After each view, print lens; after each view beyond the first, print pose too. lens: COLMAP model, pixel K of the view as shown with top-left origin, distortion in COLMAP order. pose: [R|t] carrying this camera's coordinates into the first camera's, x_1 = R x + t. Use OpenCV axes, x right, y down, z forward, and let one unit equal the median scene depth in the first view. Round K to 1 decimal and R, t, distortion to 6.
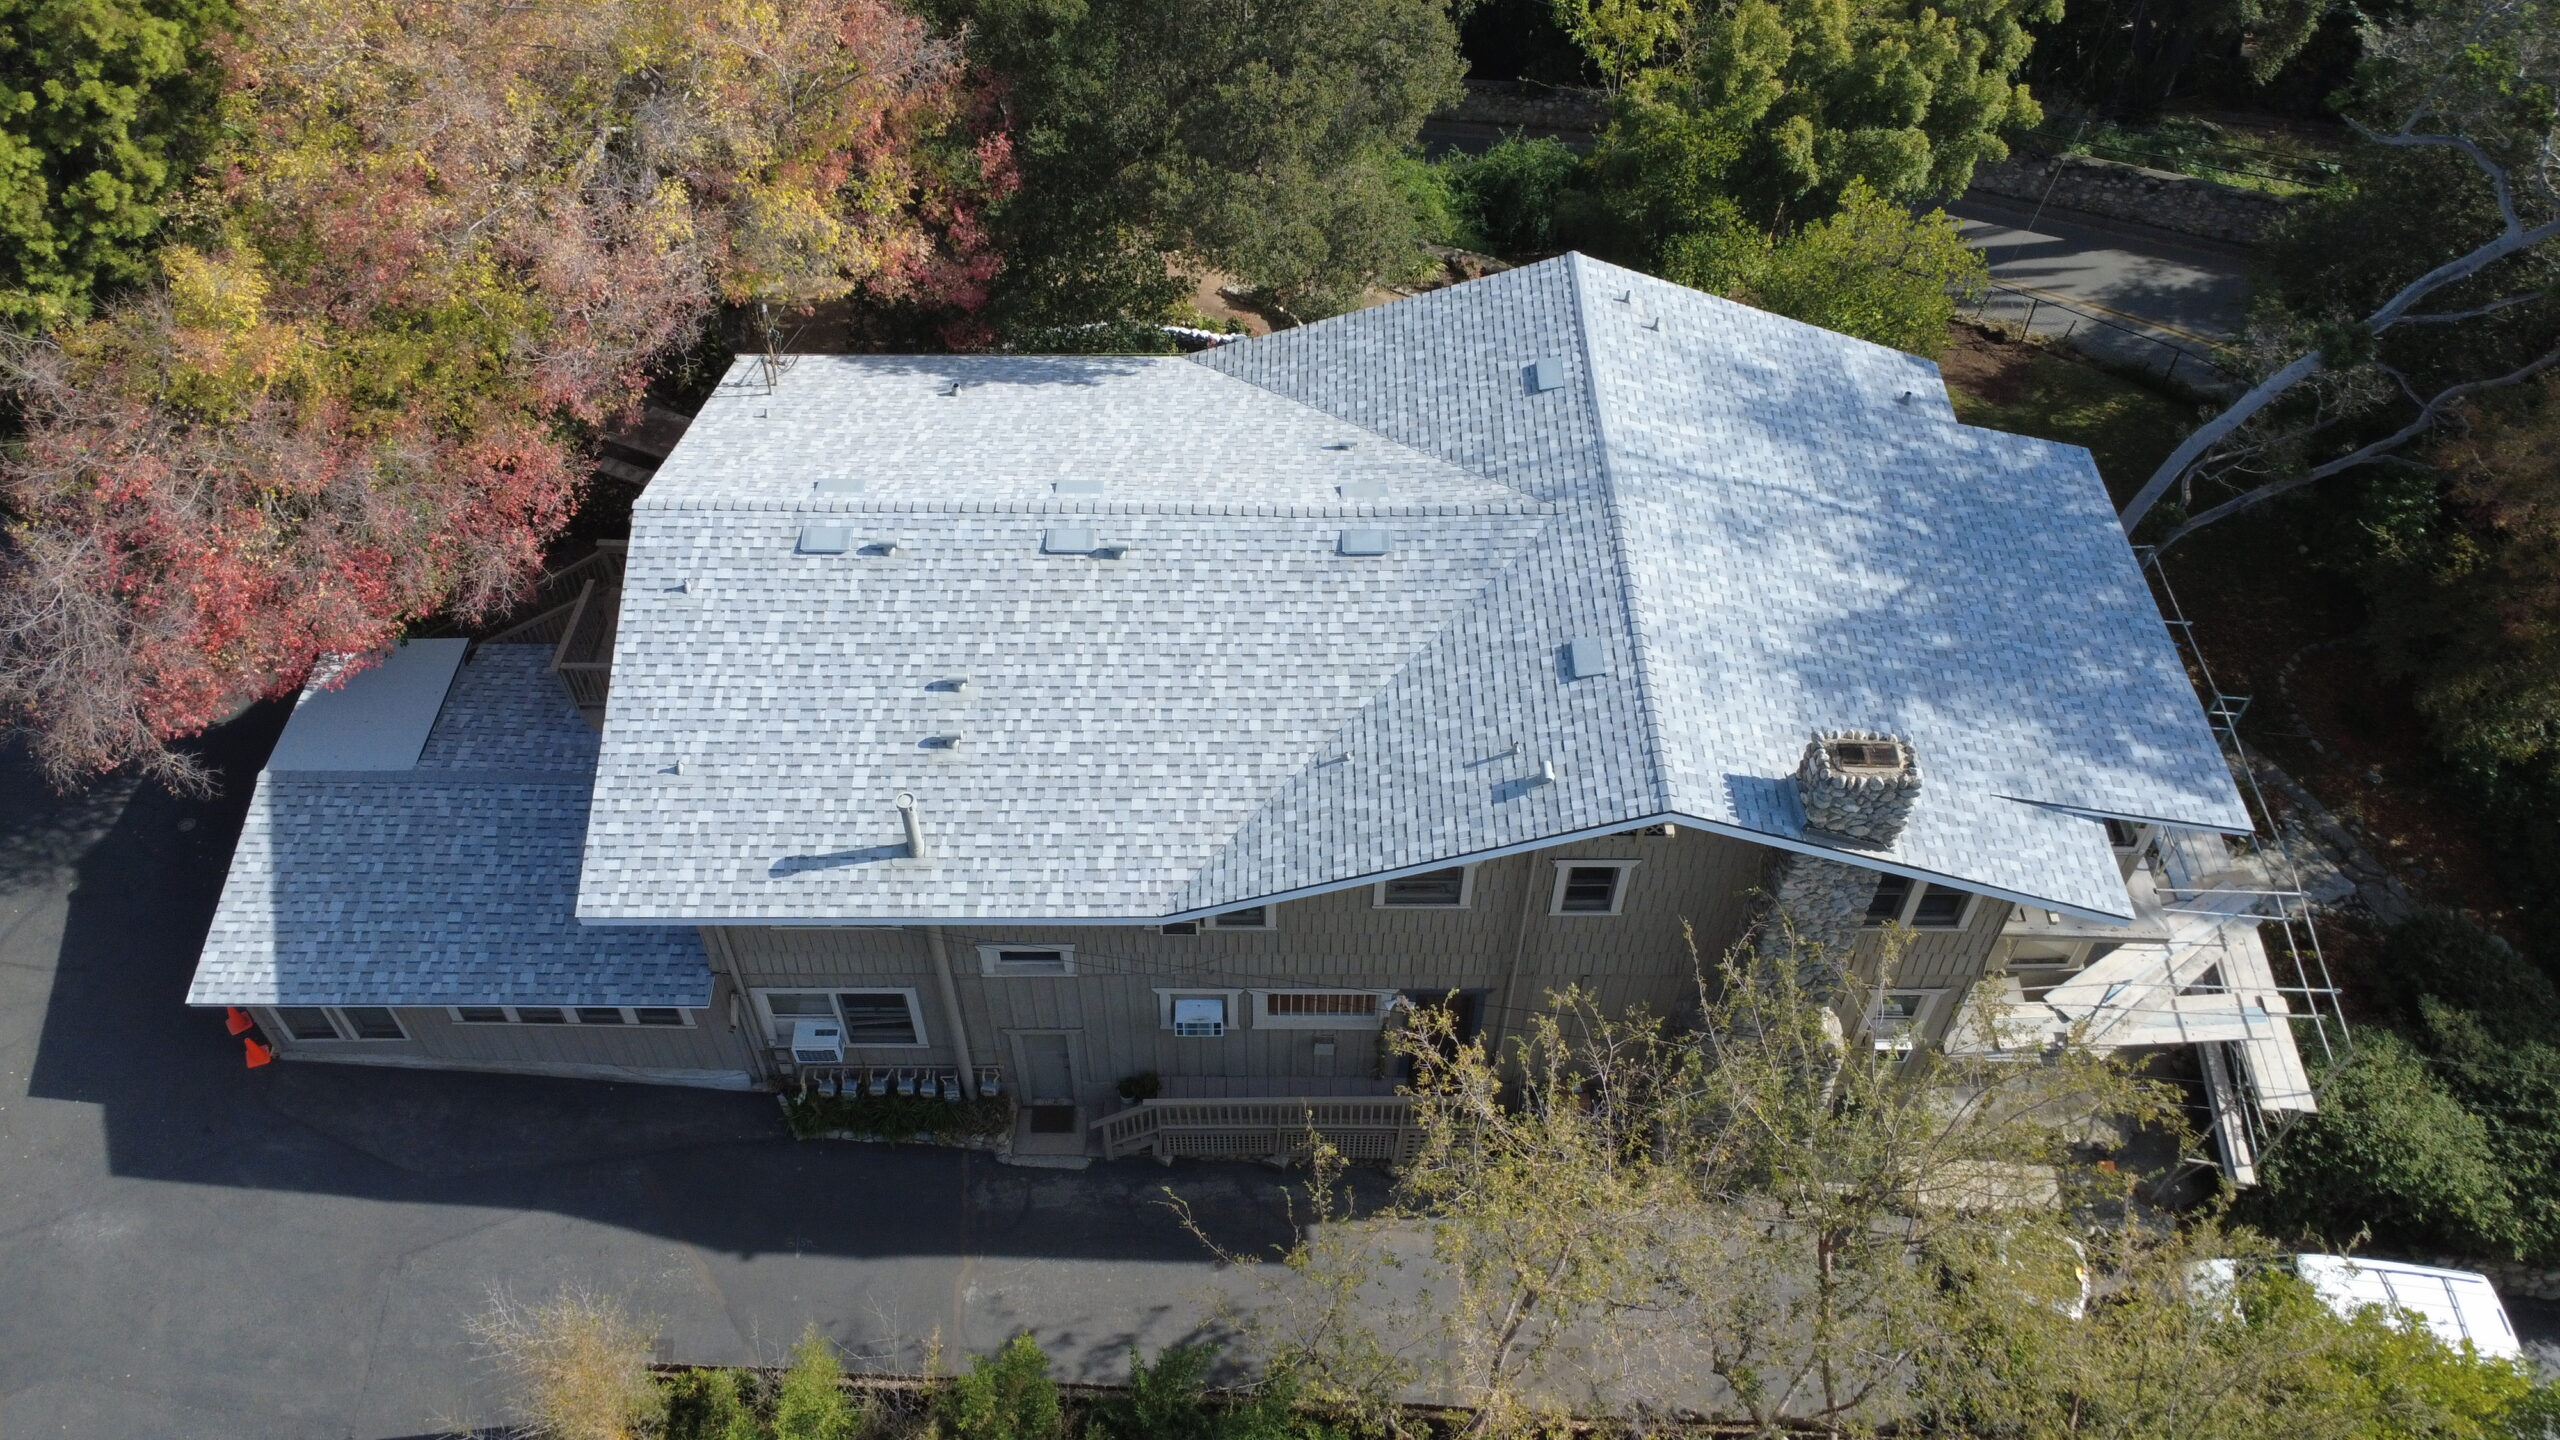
lens RADIAL K [[1818.5, 0, 1279.6], [0, 1818.5, 719.5], [0, 0, 1]] dist [0.000619, -0.002421]
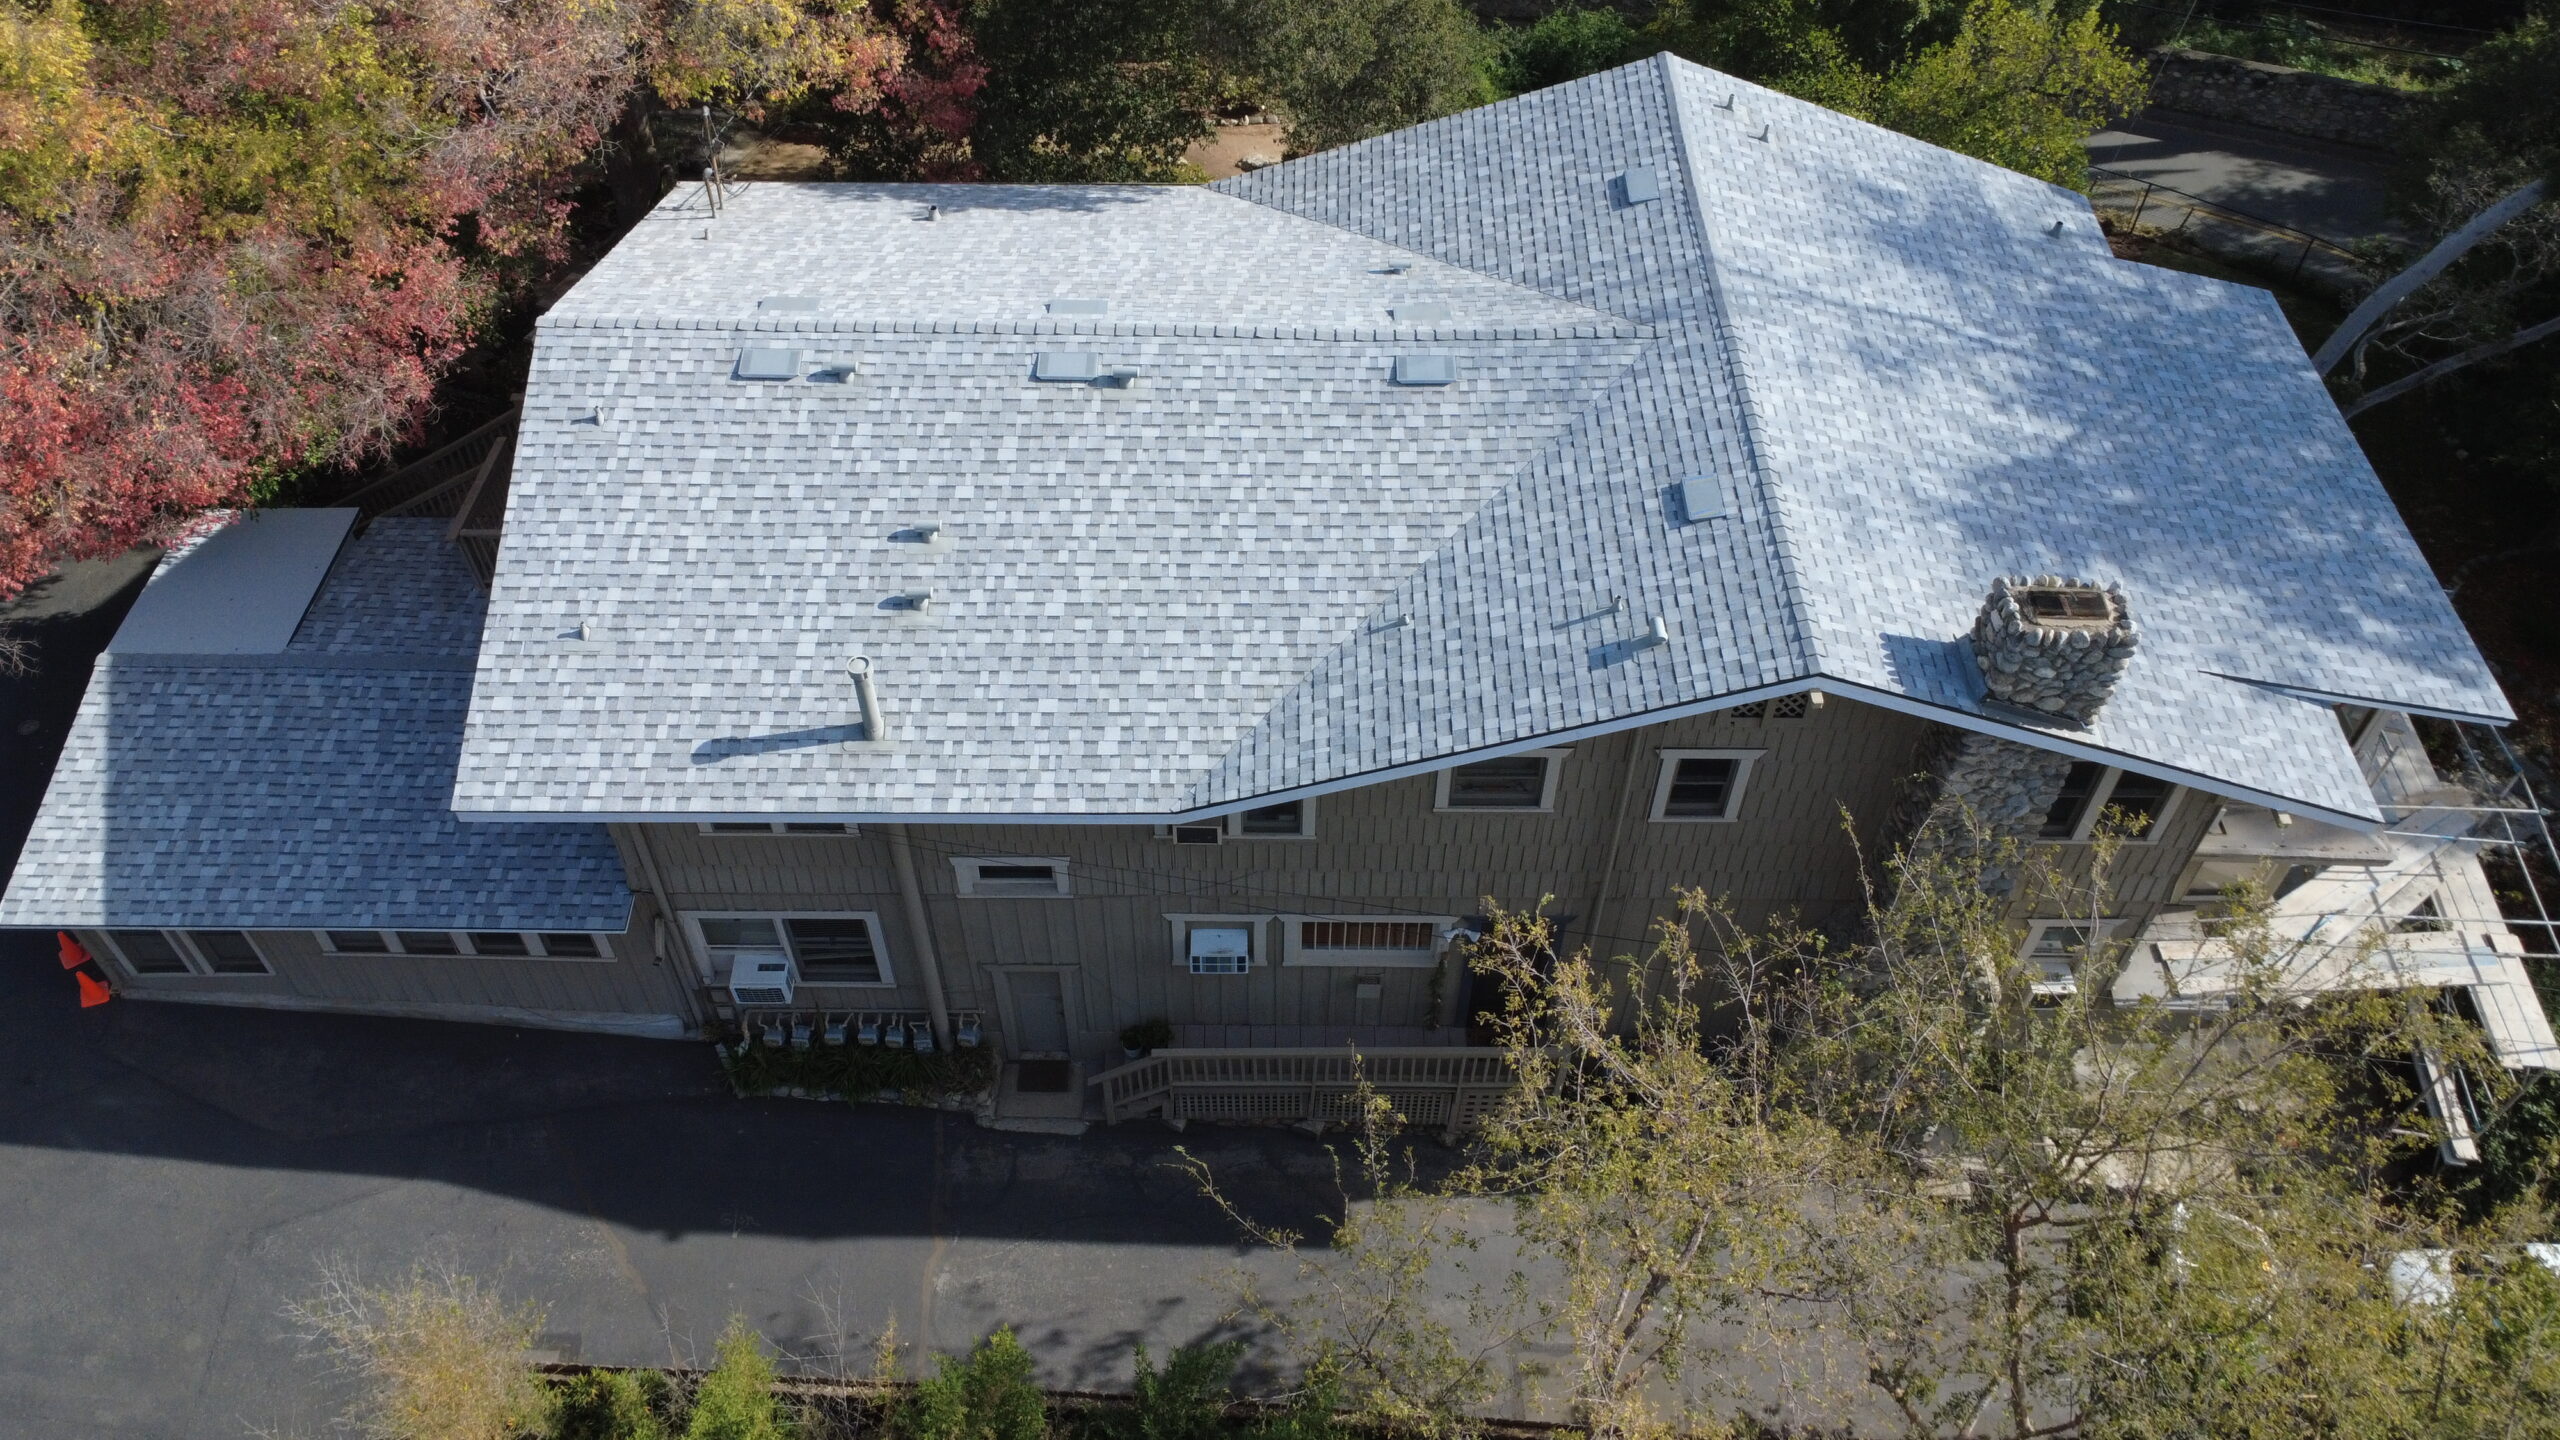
lens RADIAL K [[1818.5, 0, 1280.4], [0, 1818.5, 720.5], [0, 0, 1]] dist [0.000619, -0.002421]
pose [[0.999987, 0.004634, -0.001902, -0.015654], [-0.004637, 0.999988, -0.001572, 0.061719], [0.001895, 0.001581, 0.999997, 0.173959]]
